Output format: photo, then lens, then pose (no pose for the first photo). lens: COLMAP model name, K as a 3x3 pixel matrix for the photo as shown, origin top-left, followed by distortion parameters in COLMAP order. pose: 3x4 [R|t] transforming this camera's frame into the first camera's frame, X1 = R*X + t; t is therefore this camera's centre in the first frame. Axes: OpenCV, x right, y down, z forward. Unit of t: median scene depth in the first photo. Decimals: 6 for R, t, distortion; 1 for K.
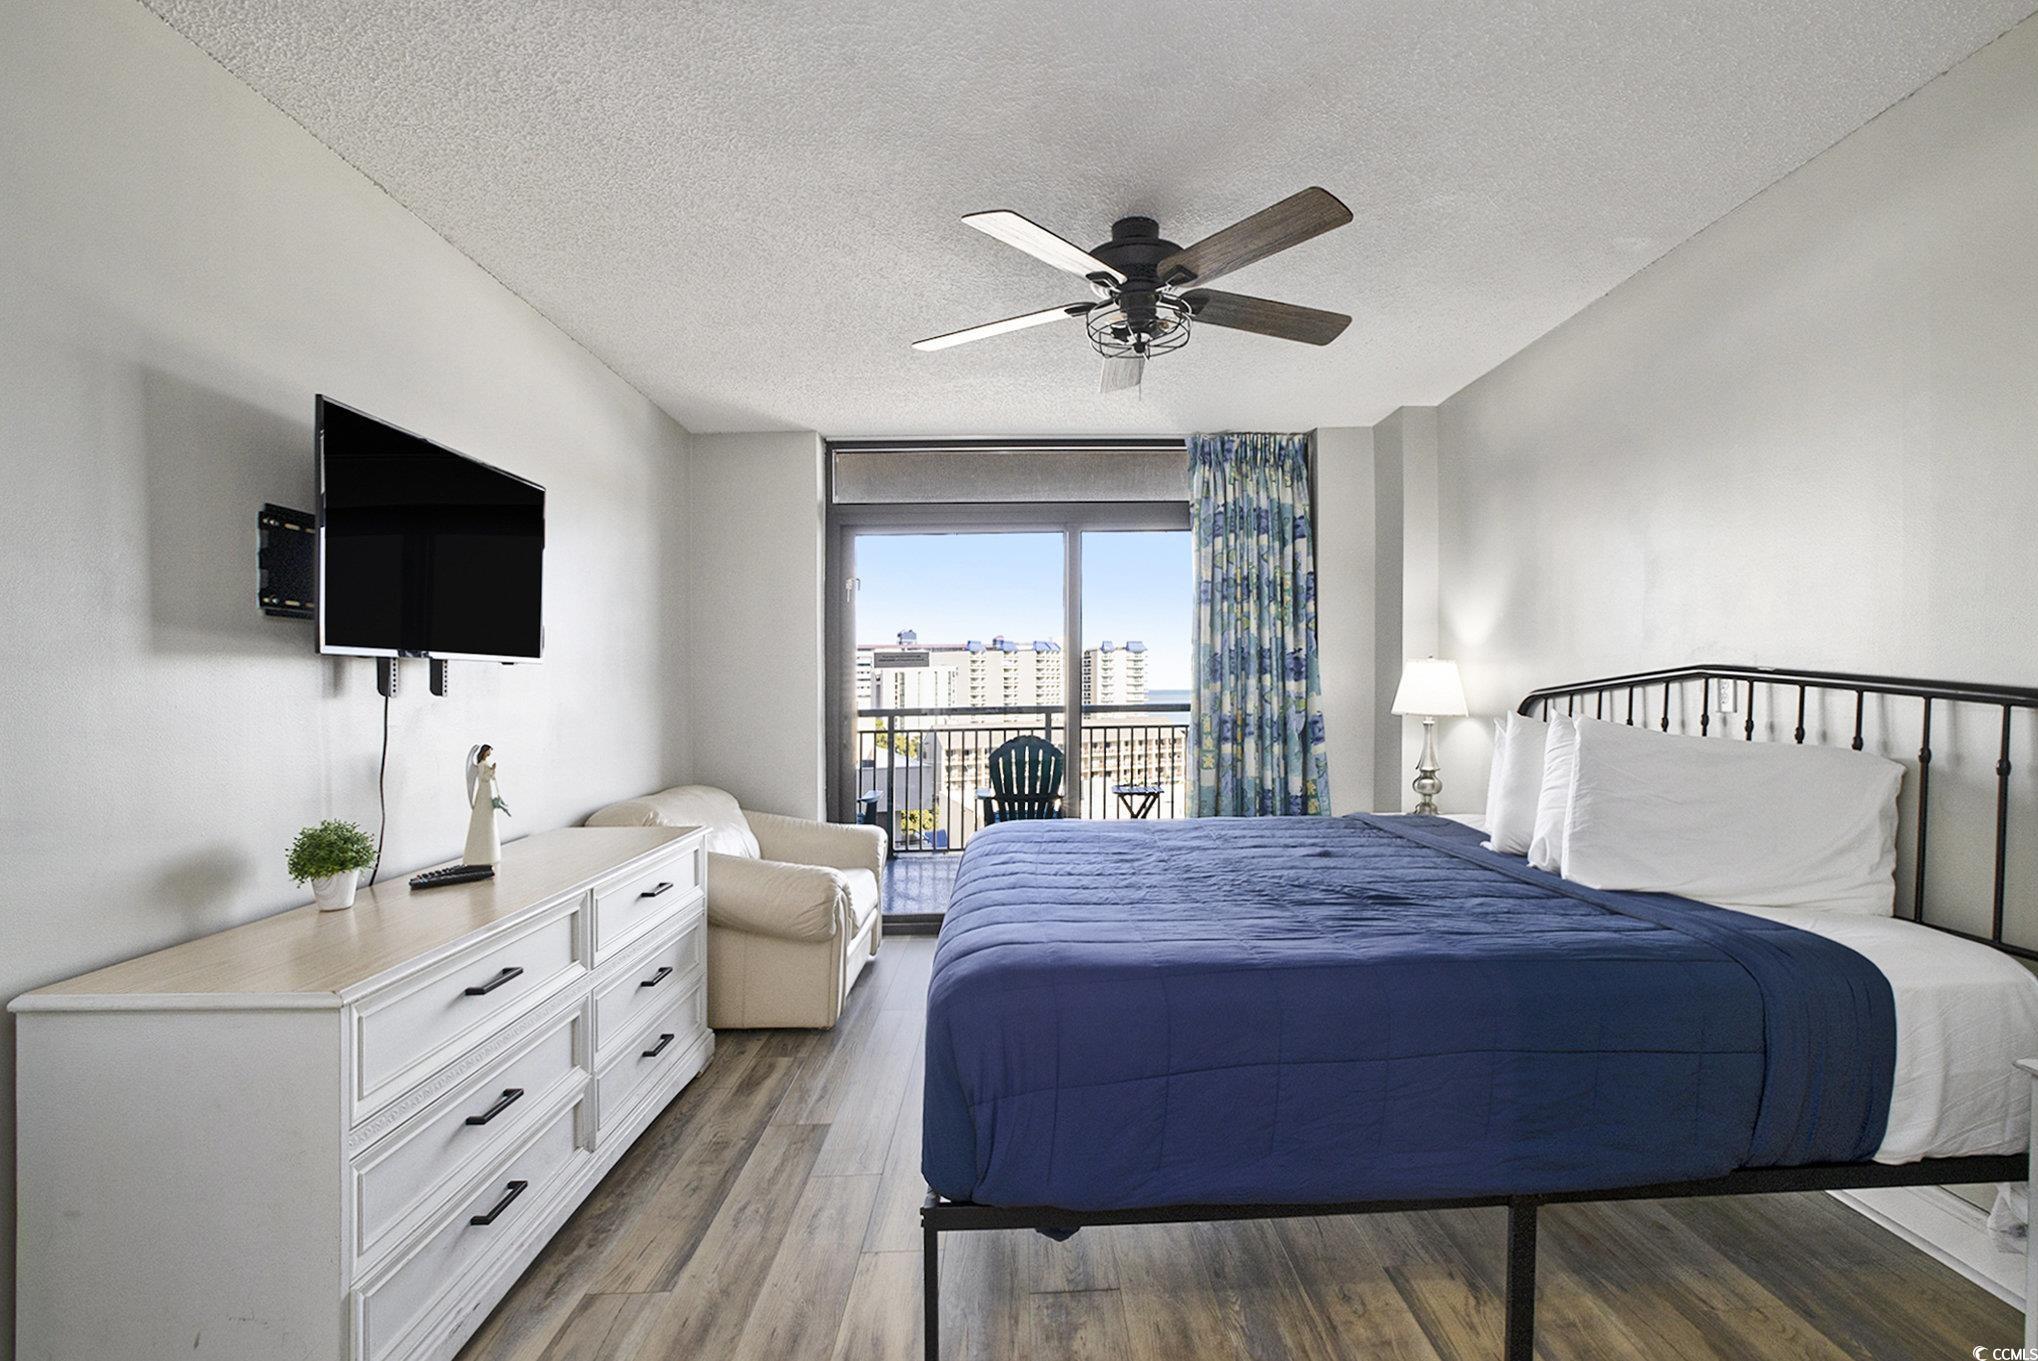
lens RADIAL K [[919.1, 0, 1028.1], [0, 919.1, 687.0], [0, 0, 1]] dist [-0.045562, 0.015176]
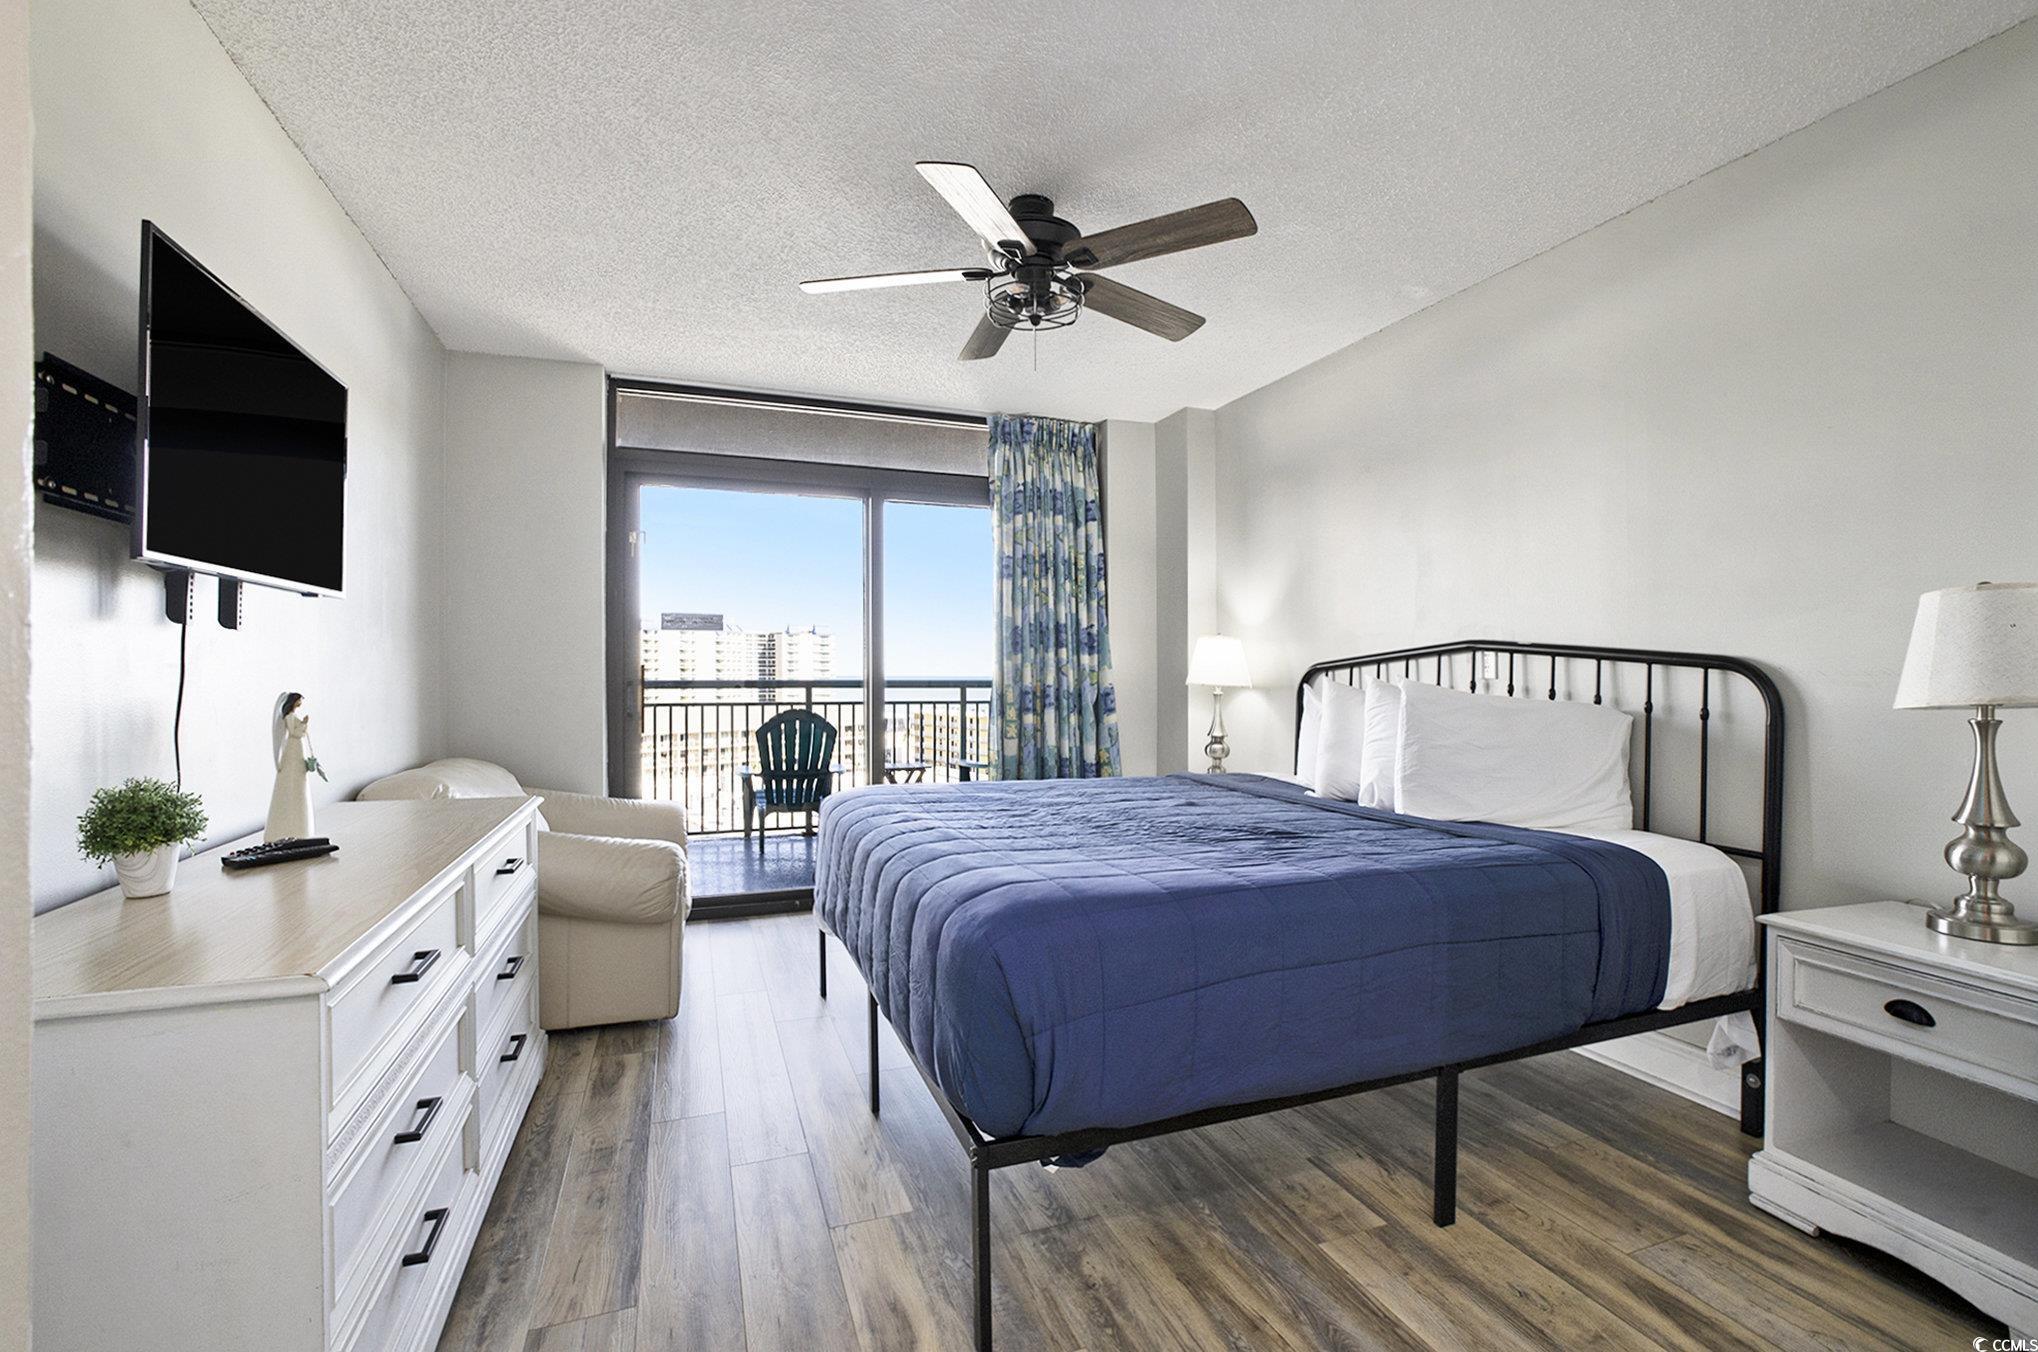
lens RADIAL K [[950.6, 0, 969.7], [0, 950.6, 661.3], [0, 0, 1]] dist [-0.039723, 0.018983]
pose [[0.943426, 0.024696, 0.330663, -0.287899], [-0.017534, 0.999543, -0.024624, 0.042829], [-0.331120, 0.017433, 0.943428, 0.016006]]
